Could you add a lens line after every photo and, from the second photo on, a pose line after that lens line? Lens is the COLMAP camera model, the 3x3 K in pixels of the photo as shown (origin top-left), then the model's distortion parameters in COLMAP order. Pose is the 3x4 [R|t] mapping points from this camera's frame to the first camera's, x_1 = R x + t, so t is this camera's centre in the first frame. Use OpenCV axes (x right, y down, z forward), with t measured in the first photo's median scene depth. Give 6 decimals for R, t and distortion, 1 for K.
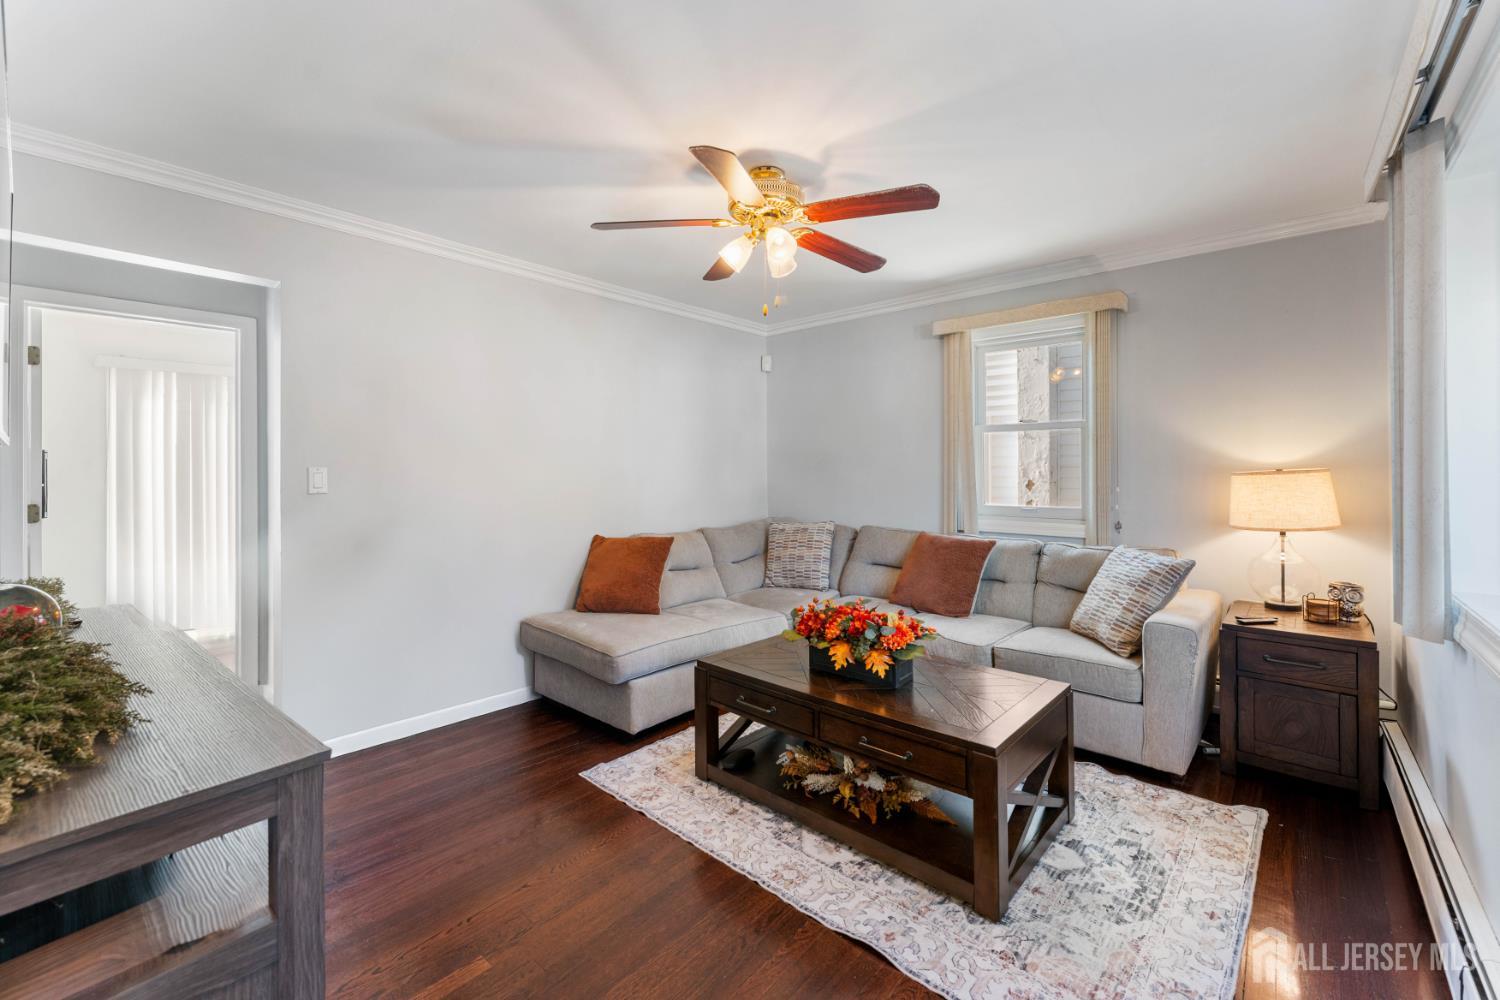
lens RADIAL K [[610.6, 0, 748.3], [0, 610.6, 465.7], [0, 0, 1]] dist [-0.000956, -0.000084]
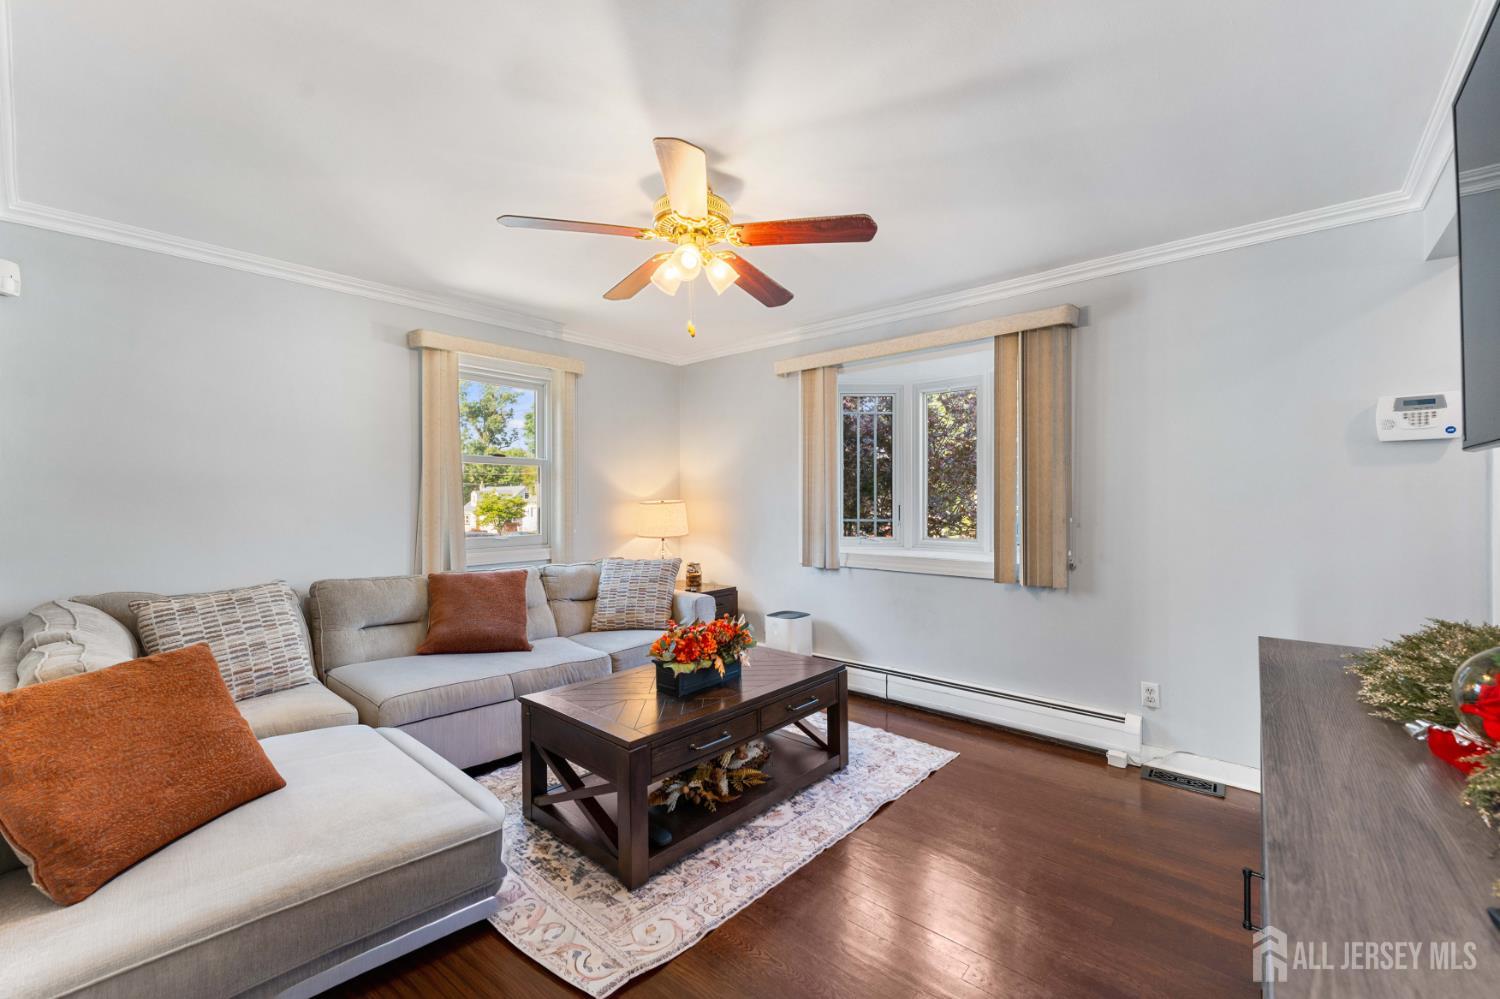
lens RADIAL K [[612.3, 0, 747.5], [0, 612.3, 497.0], [0, 0, 1]] dist [0.000581, 0.000119]
pose [[0.008816, 0.012931, 0.999878, -0.990173], [0.003052, 0.999911, -0.012958, 0.024103], [-0.999956, 0.003166, 0.008775, 0.969374]]
